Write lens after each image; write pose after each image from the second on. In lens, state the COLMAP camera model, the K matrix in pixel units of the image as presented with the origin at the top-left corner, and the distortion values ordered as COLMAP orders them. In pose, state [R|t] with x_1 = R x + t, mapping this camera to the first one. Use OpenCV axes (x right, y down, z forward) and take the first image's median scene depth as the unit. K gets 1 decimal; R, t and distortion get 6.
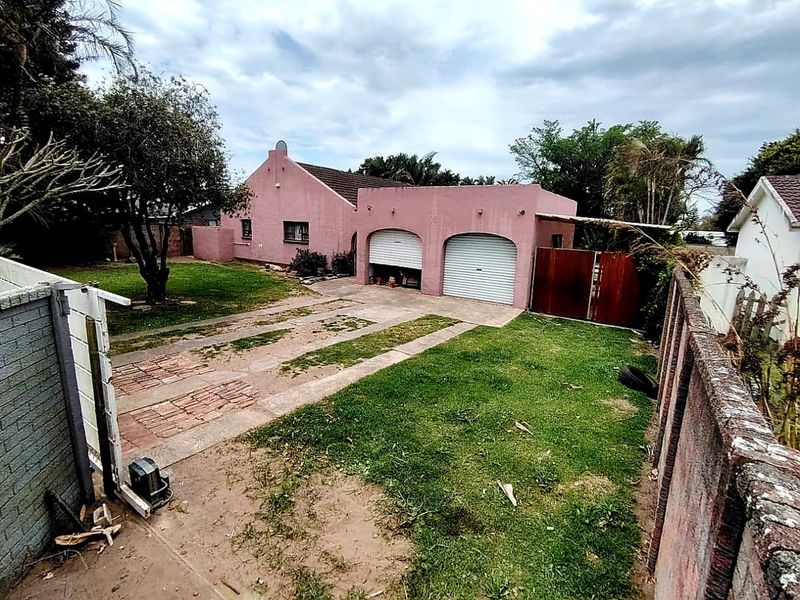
lens RADIAL K [[379.3, 0, 402.9], [0, 379.3, 296.0], [0, 0, 1]] dist [-0.001187, 0.000308]
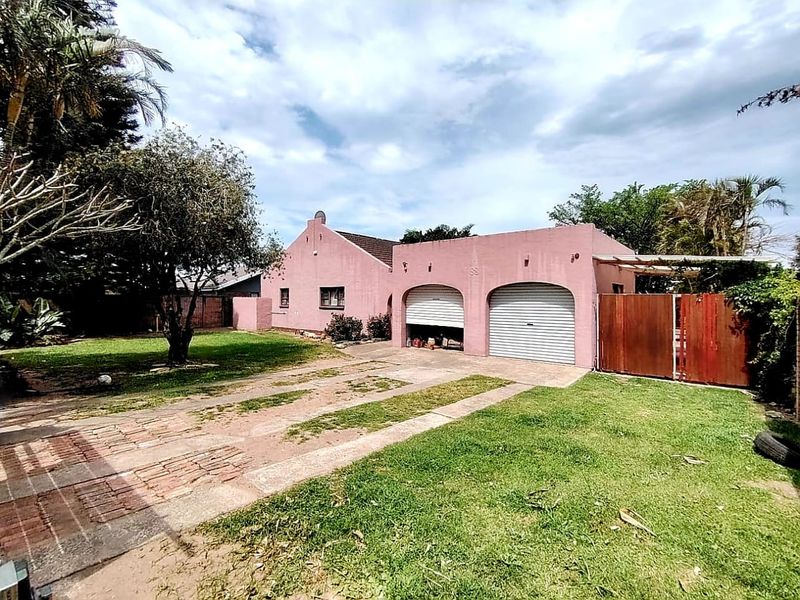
lens RADIAL K [[379.3, 0, 402.9], [0, 379.3, 296.0], [0, 0, 1]] dist [-0.001187, 0.000308]
pose [[0.993593, -0.035177, -0.107401, 0.008678], [0.012800, 0.979238, -0.202312, 0.055817], [0.112288, 0.199641, 0.973414, 0.147881]]
